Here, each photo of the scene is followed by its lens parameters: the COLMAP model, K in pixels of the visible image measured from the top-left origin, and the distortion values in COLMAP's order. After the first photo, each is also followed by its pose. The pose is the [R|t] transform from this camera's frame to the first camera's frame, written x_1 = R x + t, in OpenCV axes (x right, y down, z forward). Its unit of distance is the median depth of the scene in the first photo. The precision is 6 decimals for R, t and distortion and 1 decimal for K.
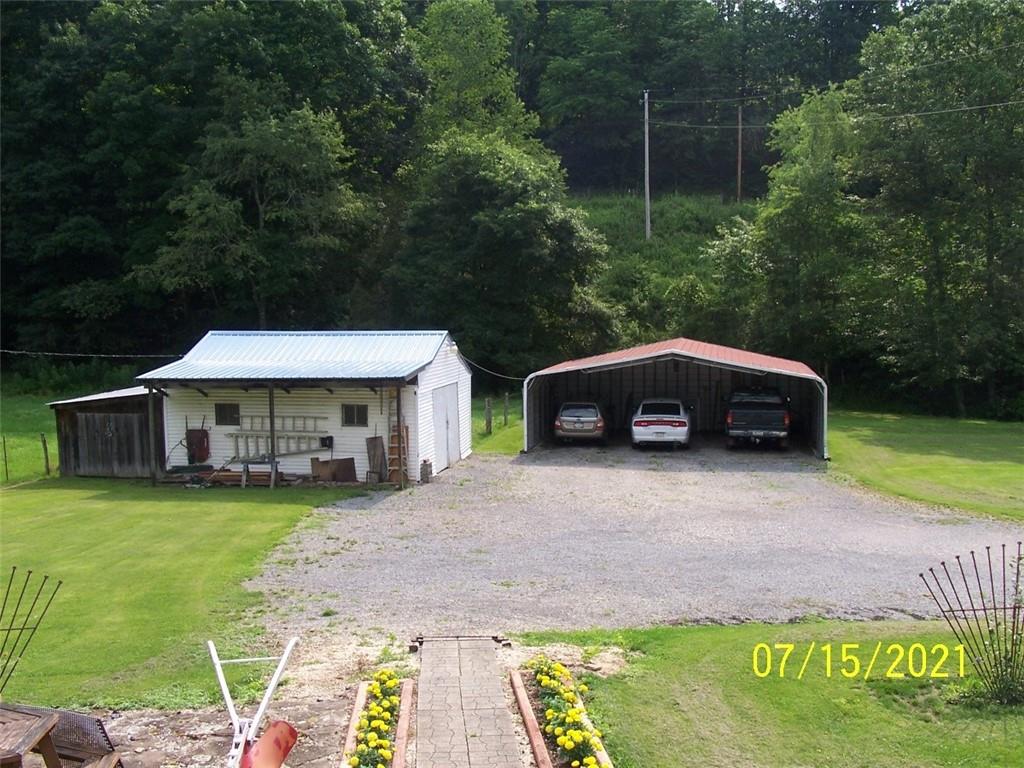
lens RADIAL K [[1080.5, 0, 520.3], [0, 1080.5, 382.3], [0, 0, 1]] dist [-0.114638, 0.000000]
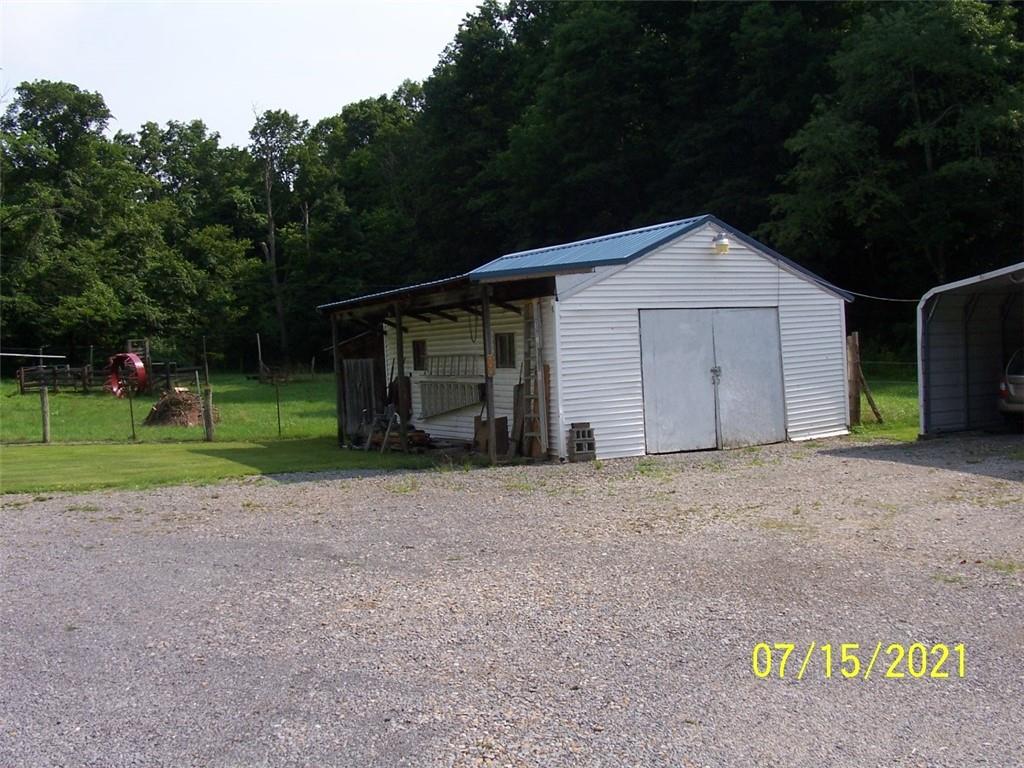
lens RADIAL K [[1080.5, 0, 502.8], [0, 1080.5, 383.1], [0, 0, 1]] dist [-0.114638, 0.000000]
pose [[0.619872, 0.005903, -0.784681, 0.285777], [-0.020588, 0.999750, -0.008742, 0.045987], [0.784433, 0.021574, 0.619839, 0.498369]]
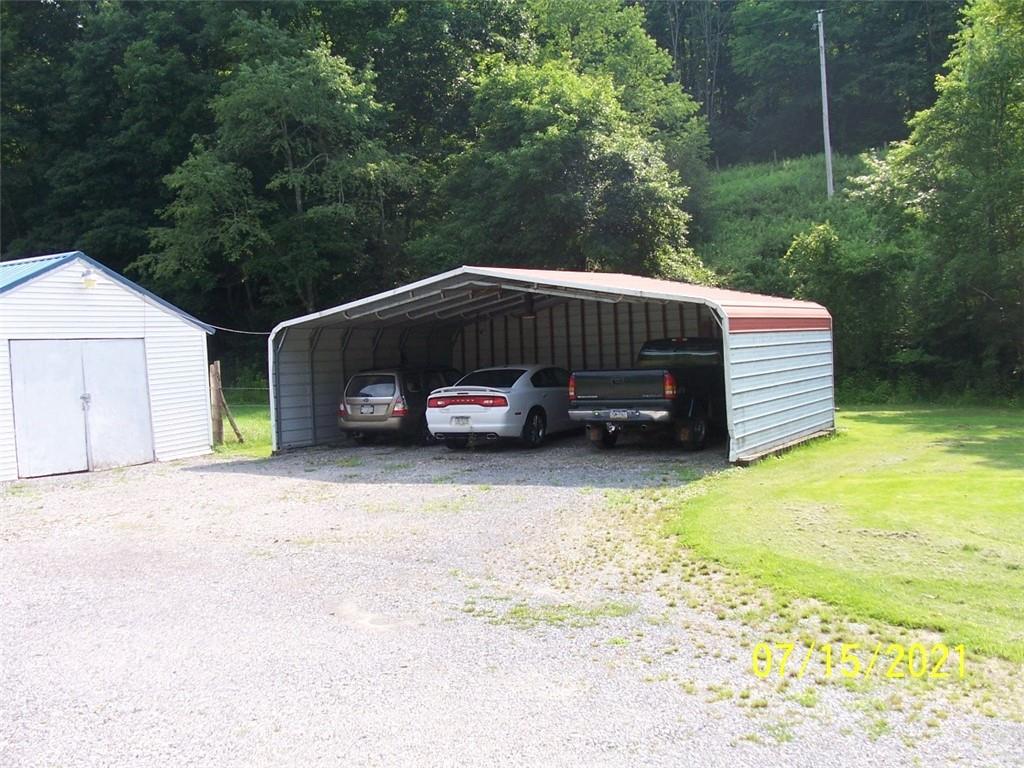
lens RADIAL K [[1080.5, 0, 505.3], [0, 1080.5, 386.1], [0, 0, 1]] dist [-0.114638, 0.000000]
pose [[0.940821, -0.021221, -0.338238, 0.330472], [0.009626, 0.999308, -0.035921, 0.049147], [0.338766, 0.030540, 0.940375, 0.459785]]
